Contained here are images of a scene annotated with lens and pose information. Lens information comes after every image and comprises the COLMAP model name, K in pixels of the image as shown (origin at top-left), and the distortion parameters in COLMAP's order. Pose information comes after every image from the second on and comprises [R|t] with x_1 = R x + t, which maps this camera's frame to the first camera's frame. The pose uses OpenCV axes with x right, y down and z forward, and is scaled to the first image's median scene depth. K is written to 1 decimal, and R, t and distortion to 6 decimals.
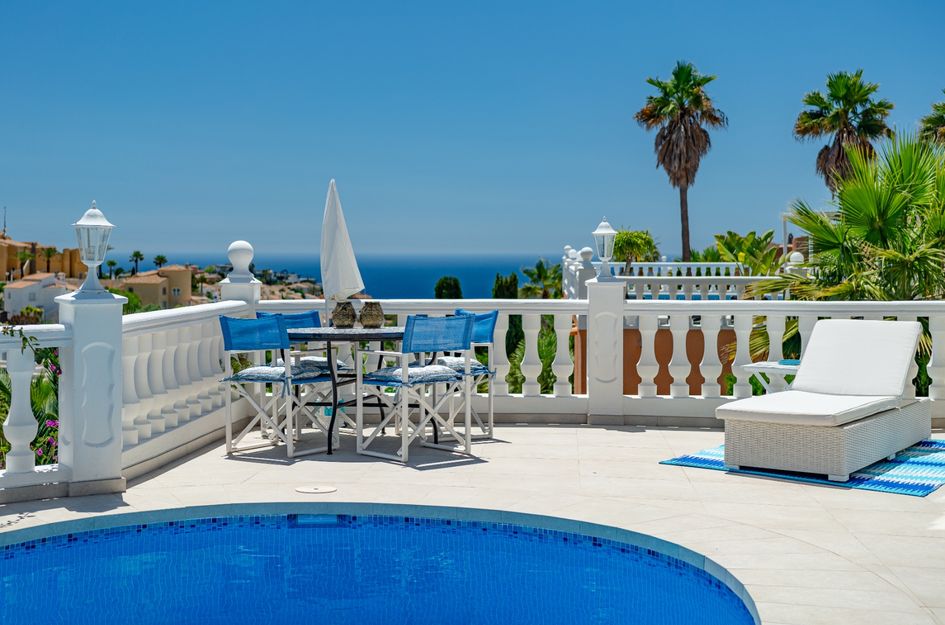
lens RADIAL K [[1154.3, 0, 472.5], [0, 1154.3, 312.5], [0, 0, 1]] dist [-0.074475, 0.003076]
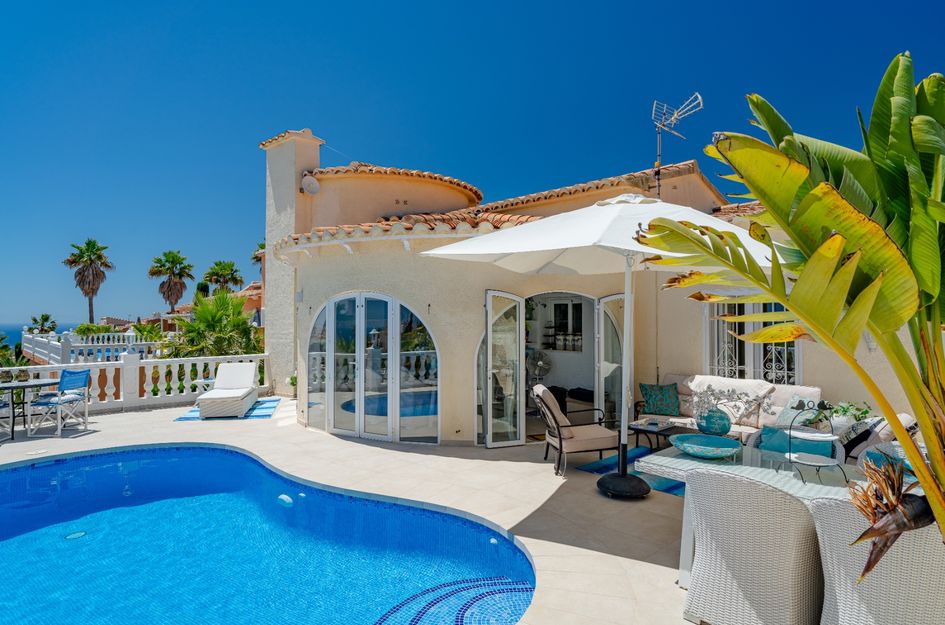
lens RADIAL K [[514.5, 0, 466.8], [0, 514.5, 307.1], [0, 0, 1]] dist [0.002148, 0.001618]
pose [[0.603659, 0.024307, 0.796872, -0.237059], [0.027766, 0.998288, -0.051484, -0.034402], [-0.796759, 0.053205, 0.601950, -0.189425]]
